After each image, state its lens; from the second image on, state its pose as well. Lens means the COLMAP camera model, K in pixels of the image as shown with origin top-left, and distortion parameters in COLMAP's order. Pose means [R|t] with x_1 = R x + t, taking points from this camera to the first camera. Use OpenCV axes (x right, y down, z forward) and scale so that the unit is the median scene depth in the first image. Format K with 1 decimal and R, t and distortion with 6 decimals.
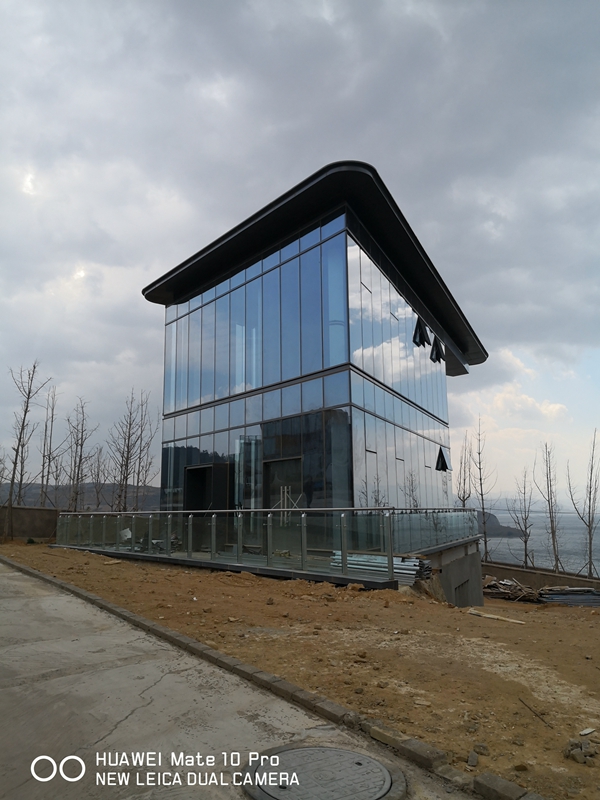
lens RADIAL K [[630.1, 0, 300.0], [0, 630.1, 400.0], [0, 0, 1]] dist [0.001005, -0.000896]
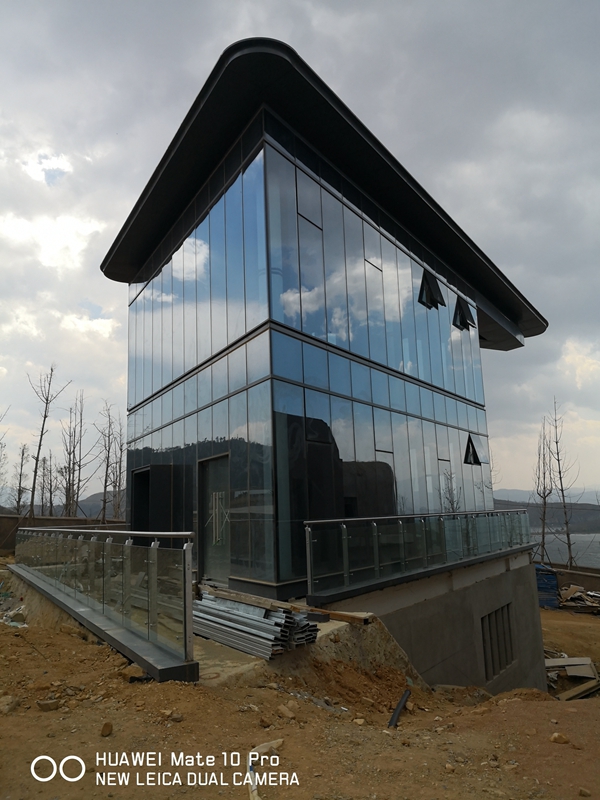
lens RADIAL K [[631.5, 0, 300.0], [0, 631.5, 400.0], [0, 0, 1]] dist [0.011937, 0.001681]
pose [[0.987618, -0.049798, -0.148767, 0.119220], [0.049914, 0.998749, -0.002957, 0.020206], [0.148728, -0.004505, 0.988868, 0.159587]]
